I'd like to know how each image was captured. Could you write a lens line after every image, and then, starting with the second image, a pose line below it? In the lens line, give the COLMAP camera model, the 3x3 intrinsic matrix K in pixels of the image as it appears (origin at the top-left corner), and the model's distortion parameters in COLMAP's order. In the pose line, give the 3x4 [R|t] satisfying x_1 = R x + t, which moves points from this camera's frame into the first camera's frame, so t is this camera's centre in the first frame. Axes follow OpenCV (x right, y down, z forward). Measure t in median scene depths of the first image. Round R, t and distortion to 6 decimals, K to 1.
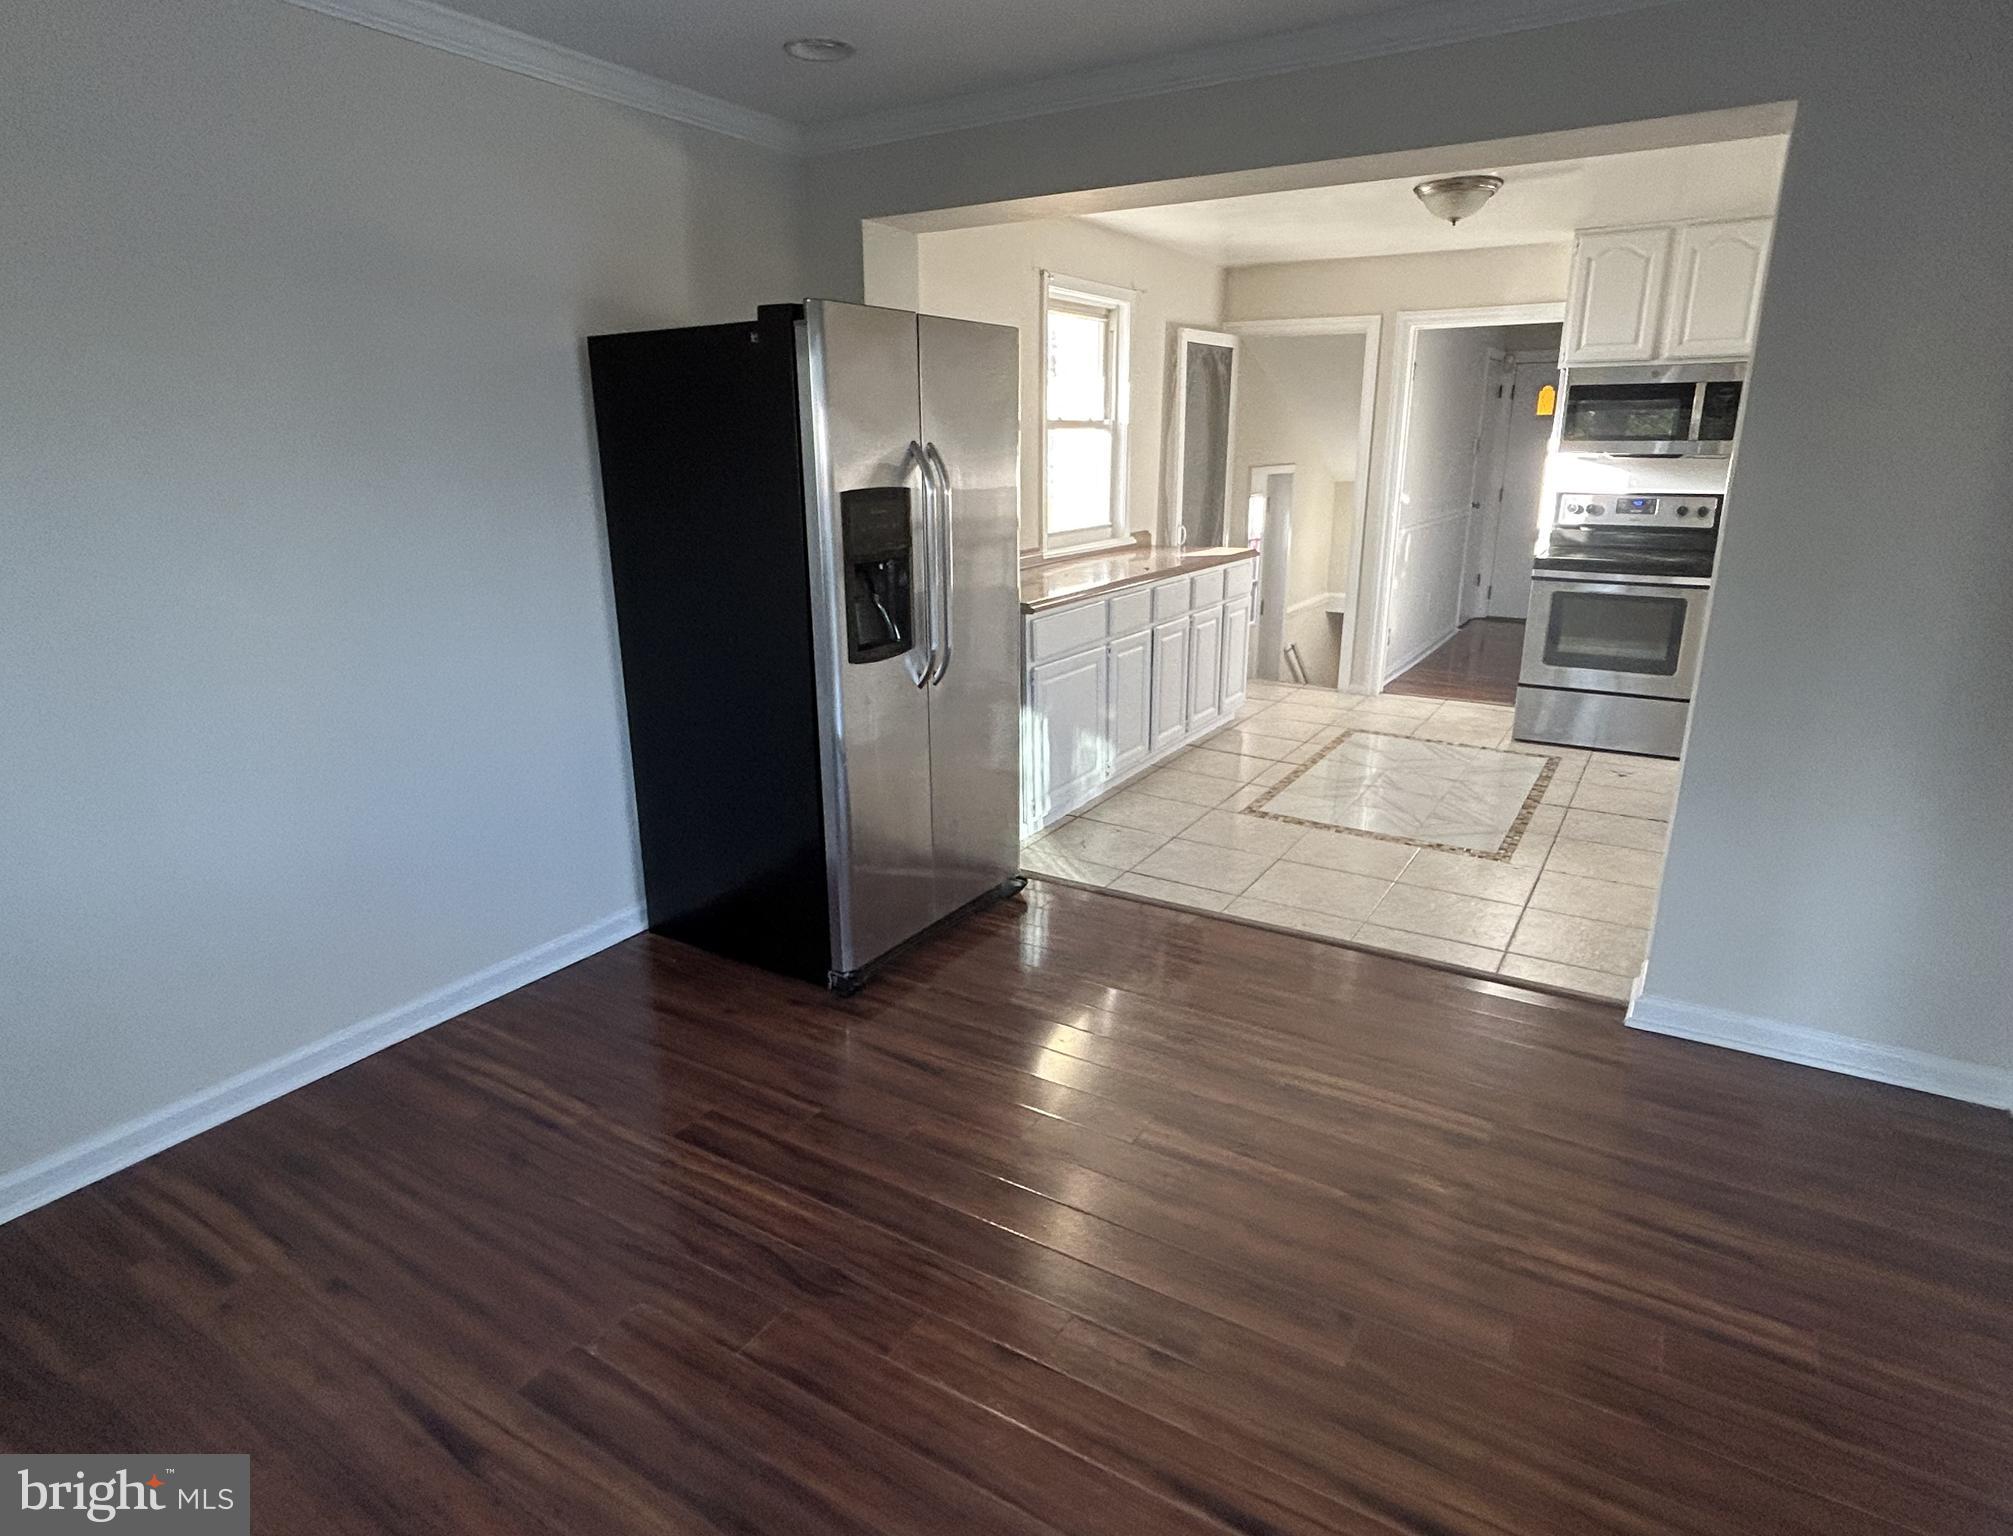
lens RADIAL K [[1155.6, 0, 975.4], [0, 1155.6, 778.2], [0, 0, 1]] dist [-0.006656, -0.002093]
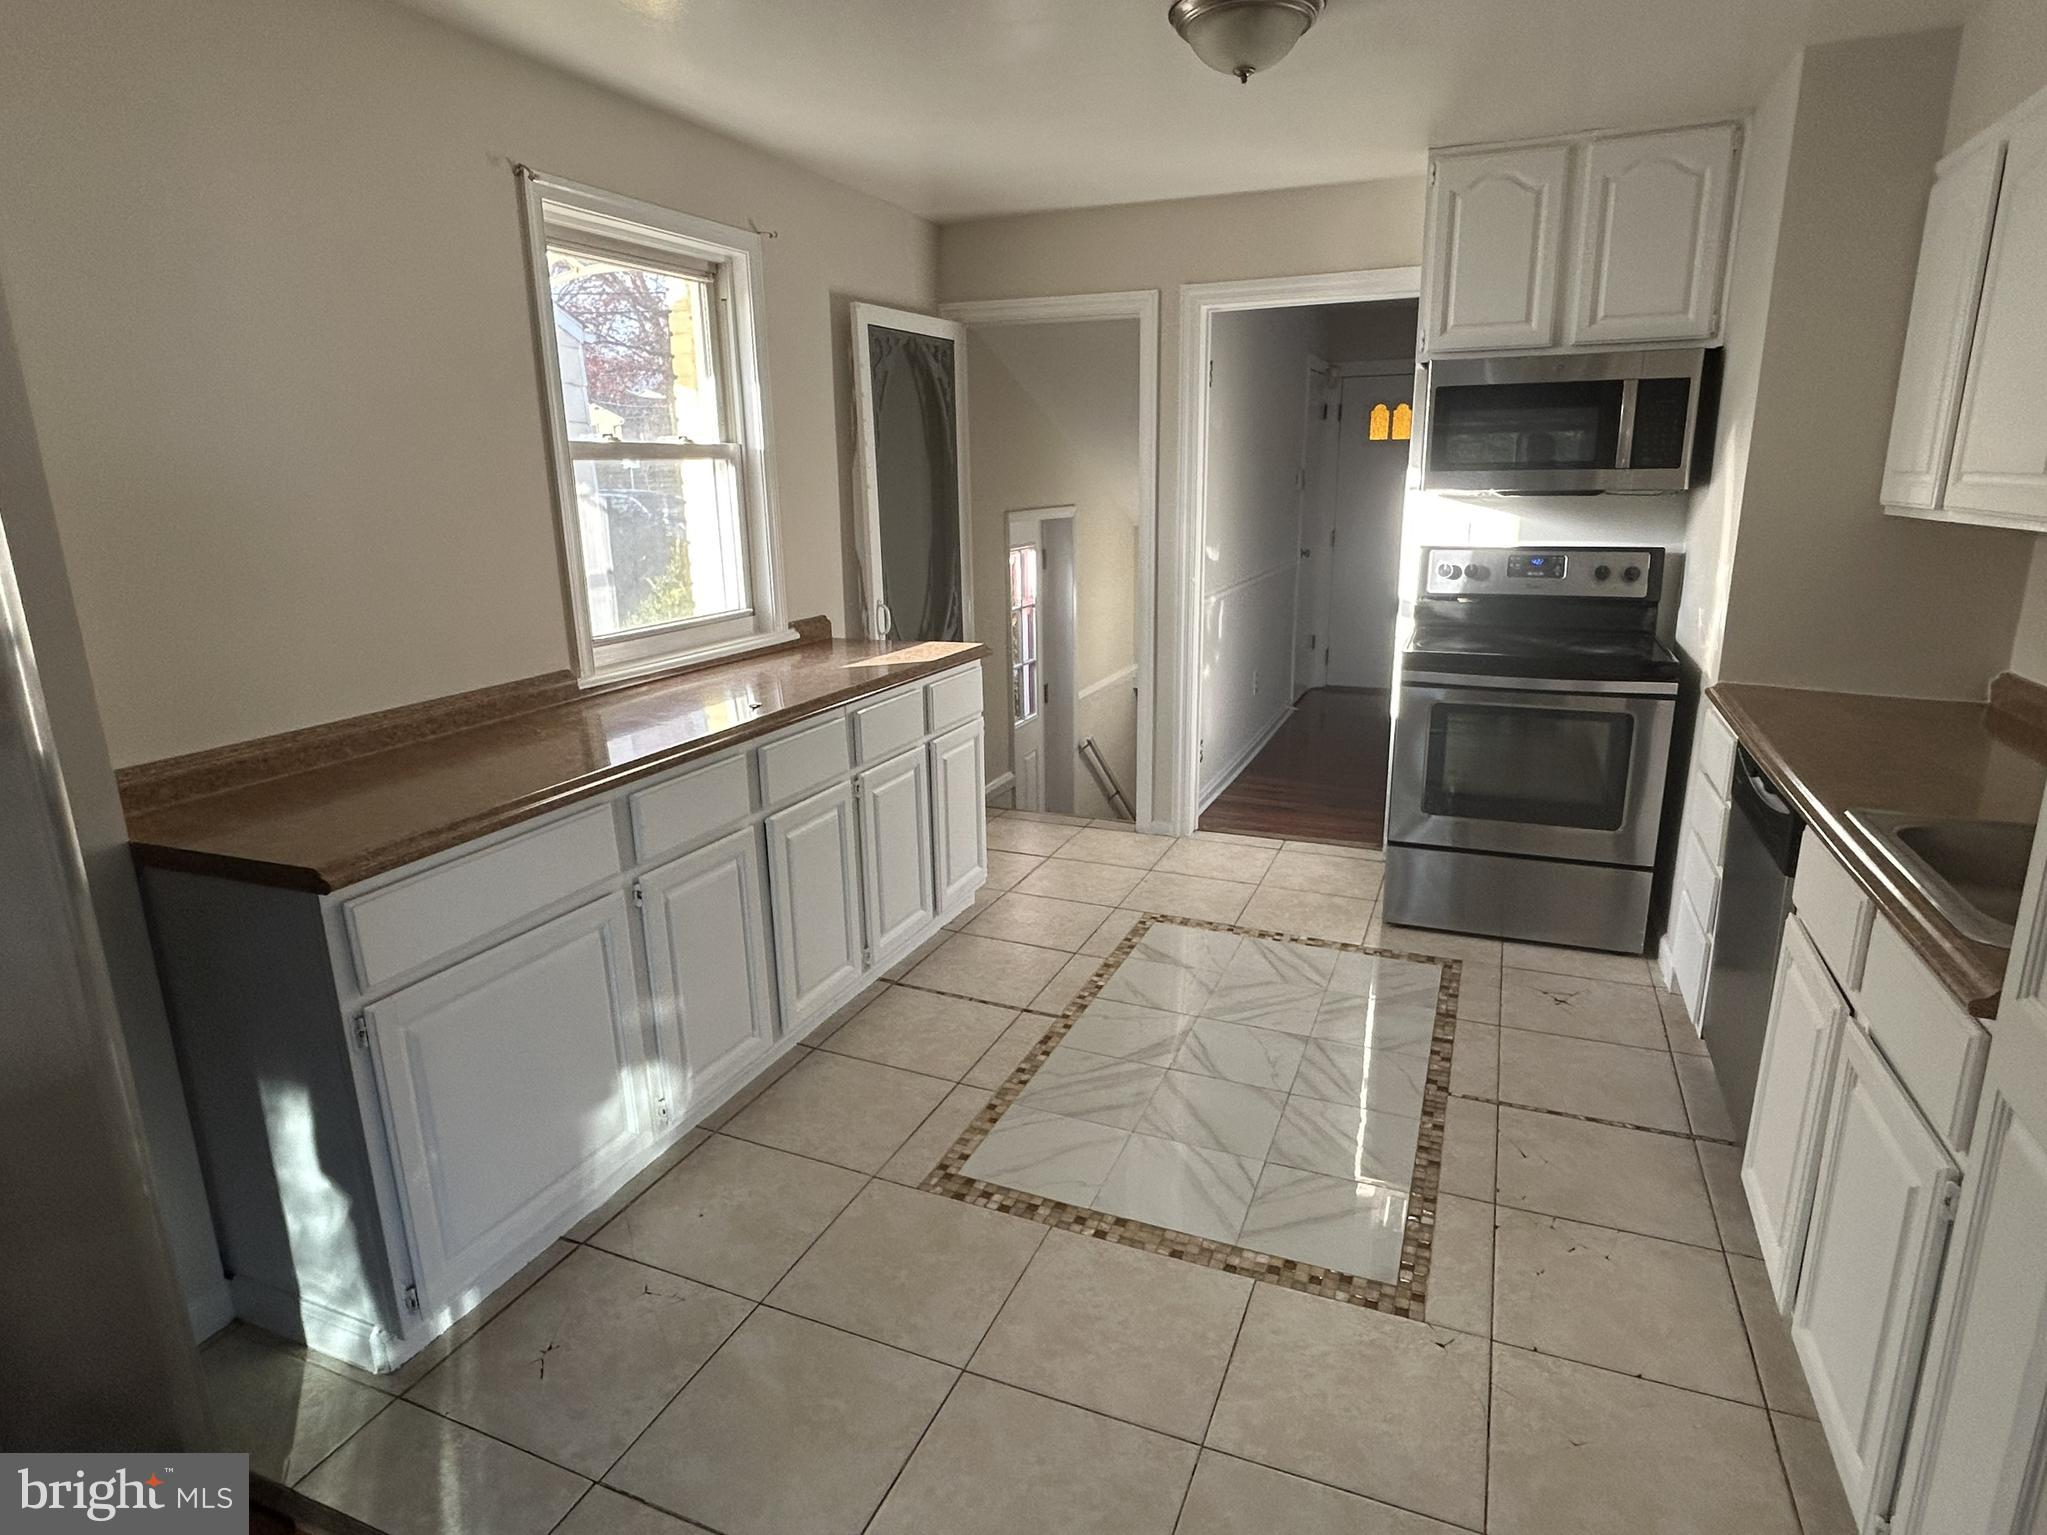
lens RADIAL K [[1146.8, 0, 1023.5], [0, 1146.8, 767.5], [0, 0, 1]] dist [-0.003631, -0.001721]
pose [[0.985845, -0.049465, 0.160196, 0.164544], [0.055111, 0.997999, -0.030991, -0.114045], [-0.158342, 0.039381, 0.986599, 0.389246]]
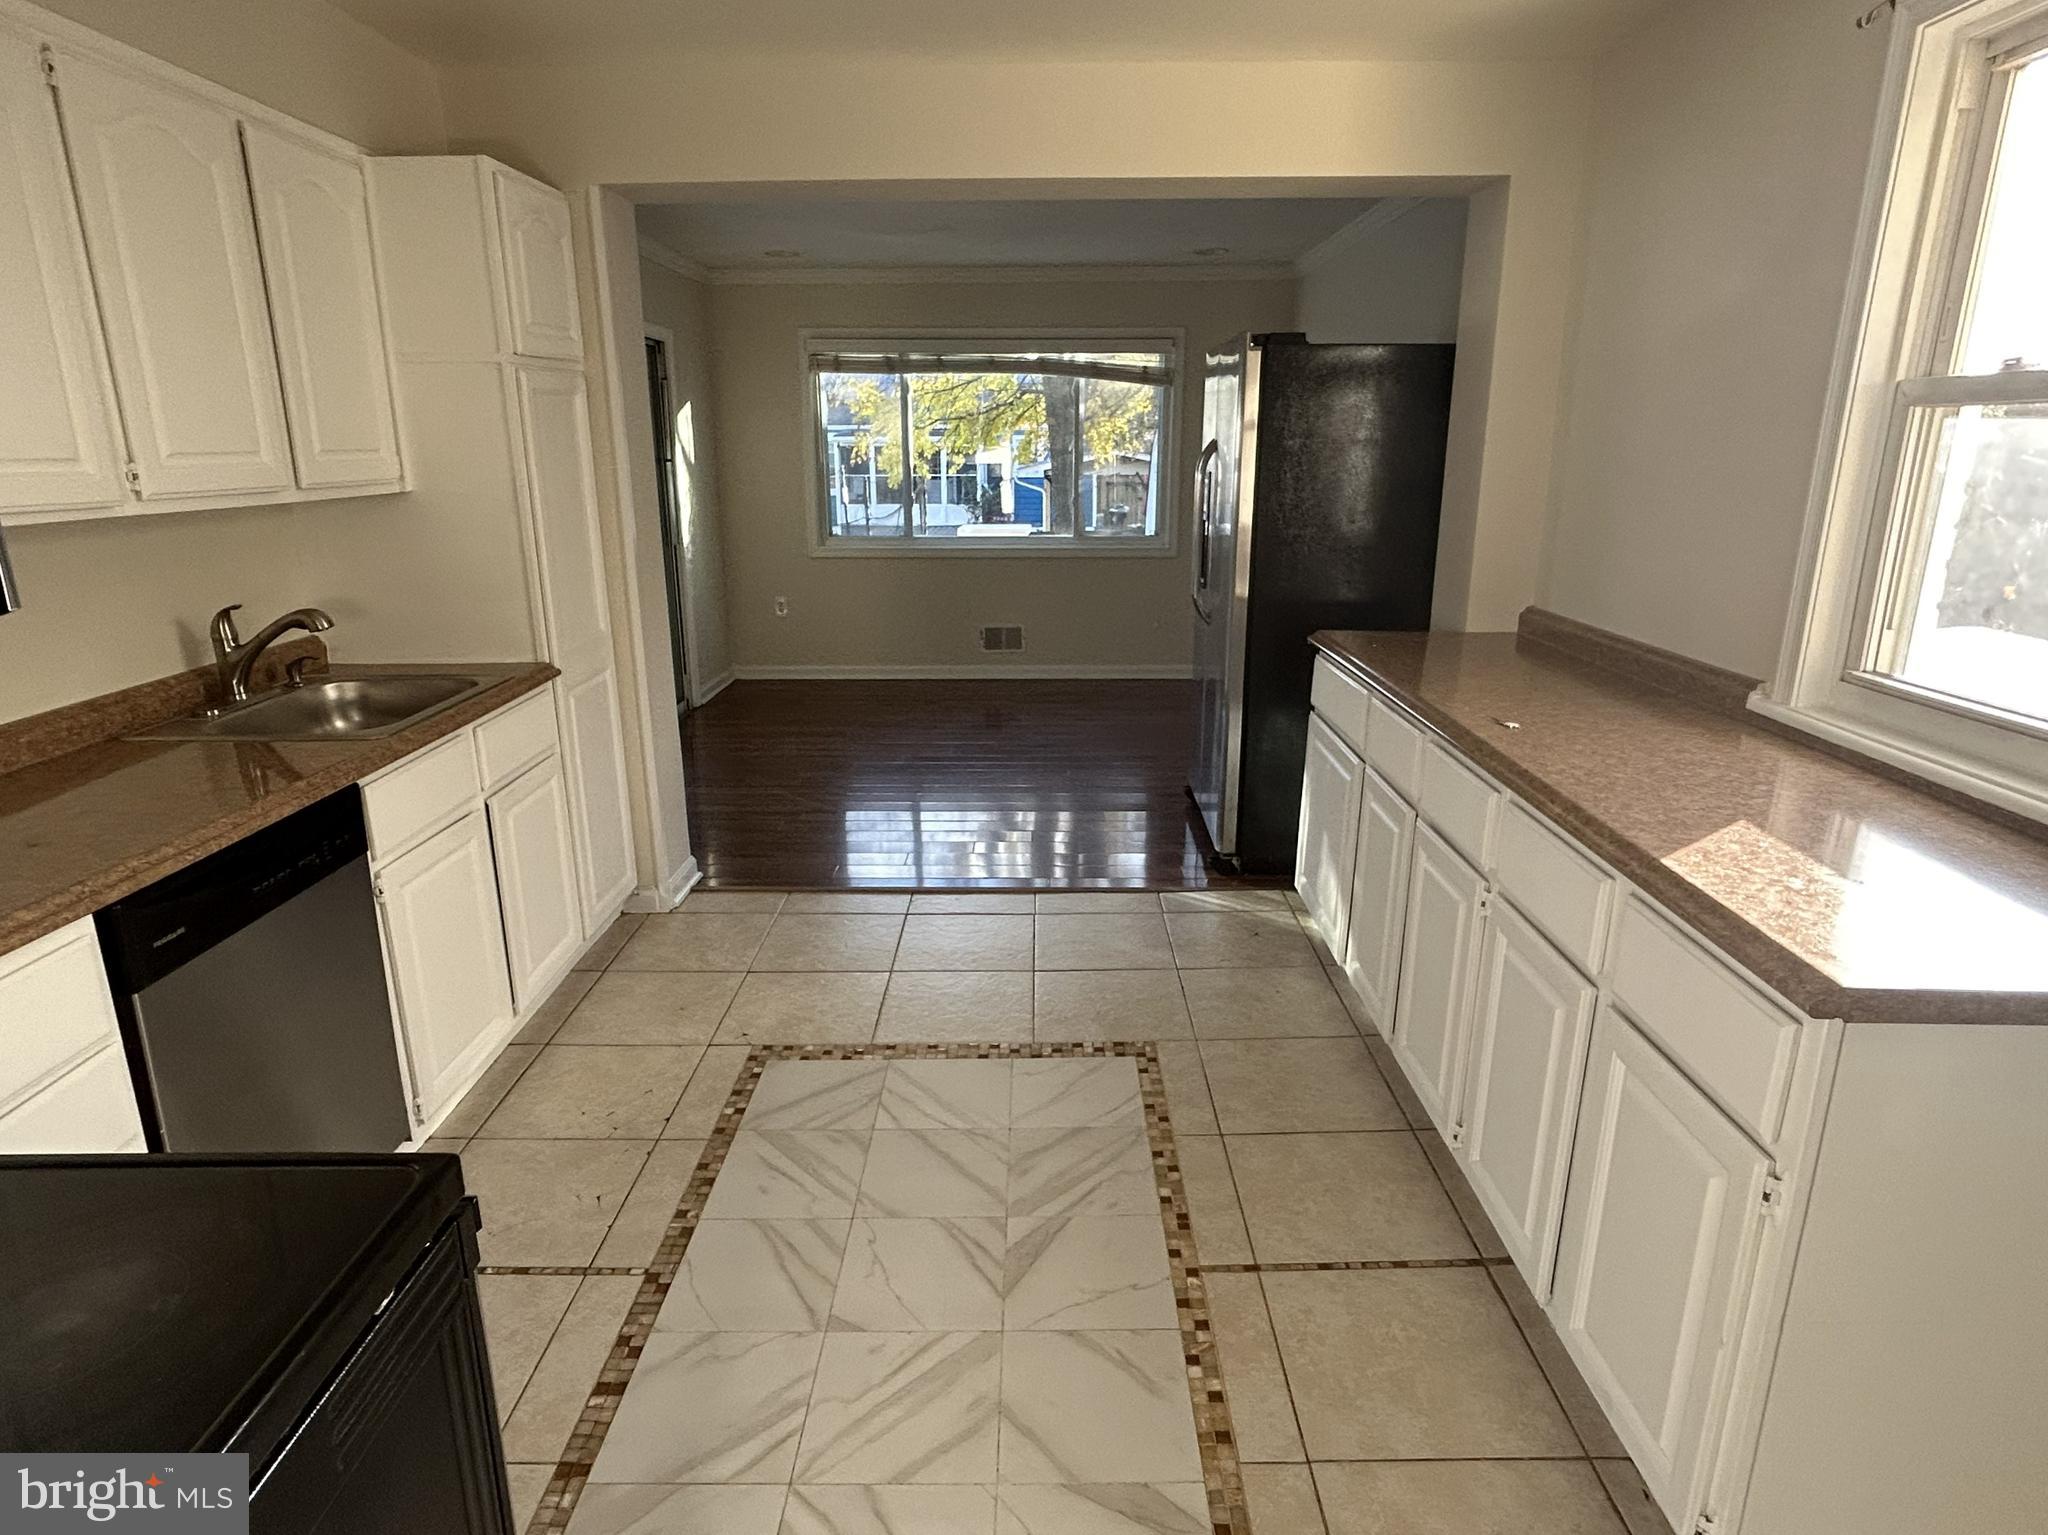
lens RADIAL K [[1147.4, 0, 1024.0], [0, 1147.4, 767.5], [0, 0, 1]] dist [-0.003631, -0.001721]
pose [[-0.850226, 0.151232, -0.504226, 0.469557], [-0.143325, 0.855157, 0.498160, -0.319387], [0.506530, 0.495817, -0.705402, 1.081688]]
